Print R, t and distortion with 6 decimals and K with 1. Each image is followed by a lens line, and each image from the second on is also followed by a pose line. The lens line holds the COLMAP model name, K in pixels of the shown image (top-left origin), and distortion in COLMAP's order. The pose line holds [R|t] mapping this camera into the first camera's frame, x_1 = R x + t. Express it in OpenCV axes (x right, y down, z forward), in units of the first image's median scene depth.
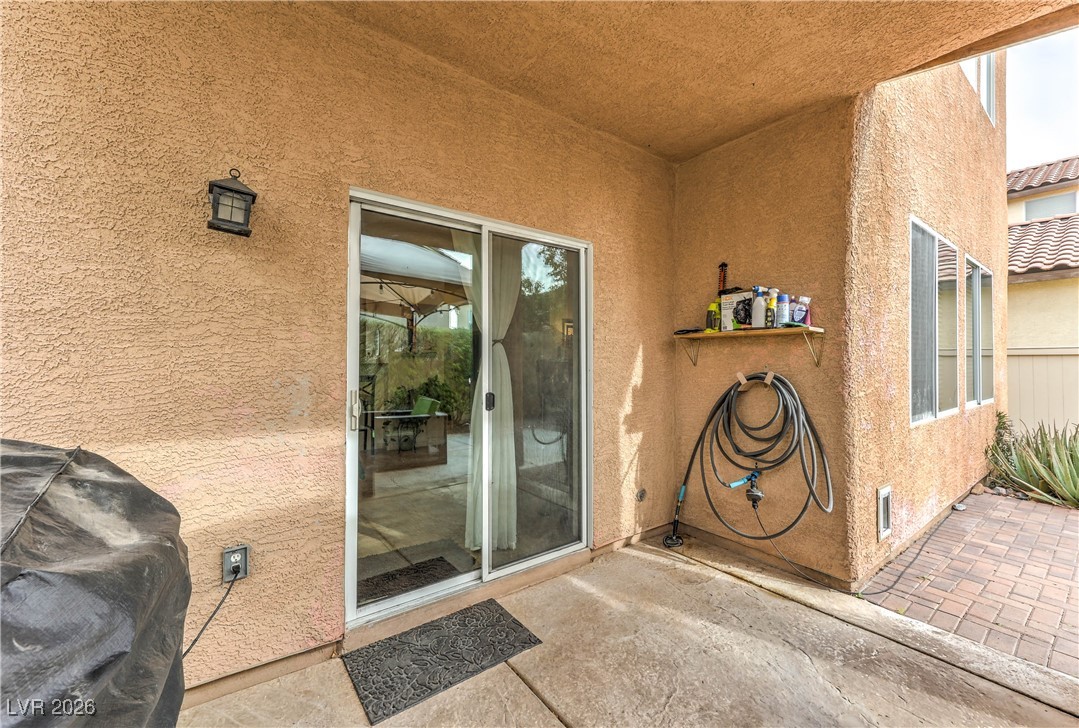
lens RADIAL K [[434.8, 0, 536.4], [0, 434.8, 359.3], [0, 0, 1]] dist [0.003256, 0.000166]
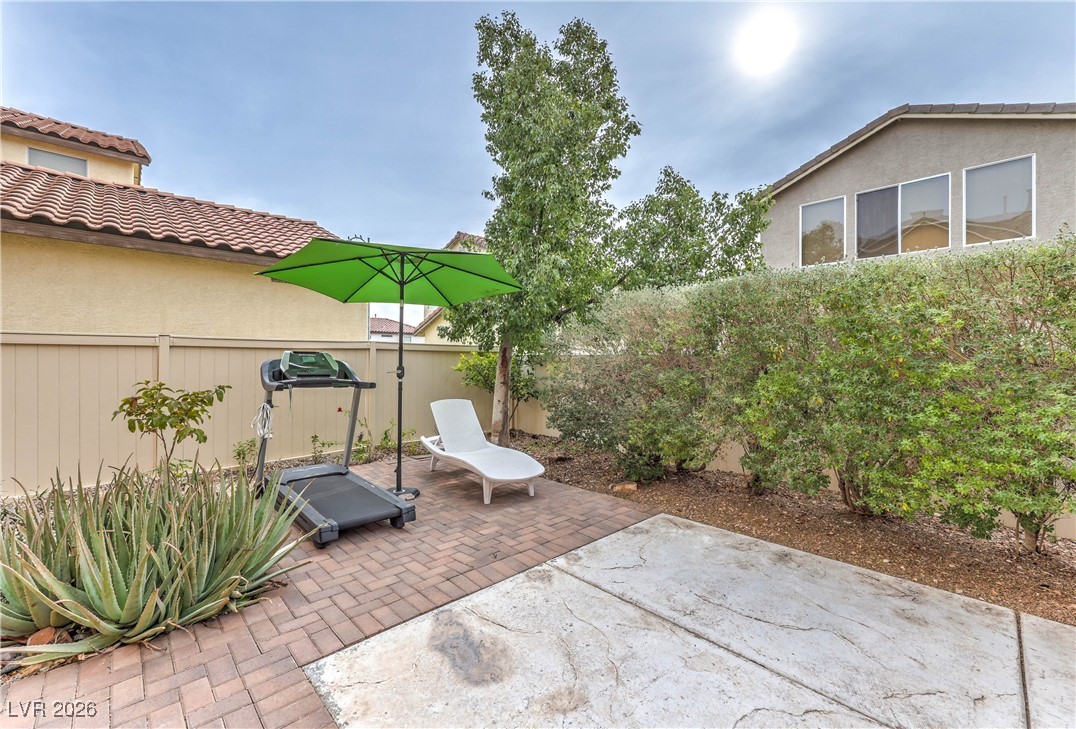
lens RADIAL K [[443.0, 0, 538.0], [0, 443.0, 364.5], [0, 0, 1]] dist [0.002067, 0.000483]
pose [[-0.122888, -0.013041, 0.992335, 1.123319], [-0.018629, 0.999768, 0.010831, 0.000844], [-0.992246, -0.017155, -0.123102, 0.993038]]
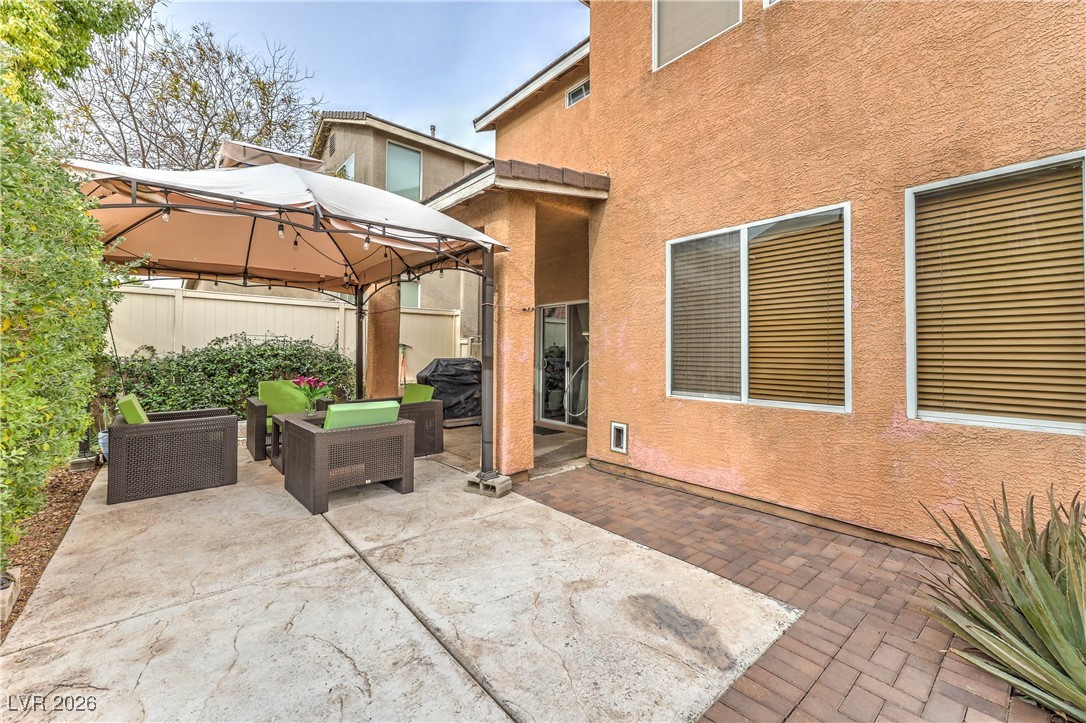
lens RADIAL K [[444.7, 0, 561.9], [0, 444.7, 347.8], [0, 0, 1]] dist [-0.000077, 0.000150]
pose [[0.089716, -0.010728, -0.995910, 2.884576], [0.004945, 0.999934, -0.010326, 0.019442], [0.995955, -0.003998, 0.089764, 0.713741]]
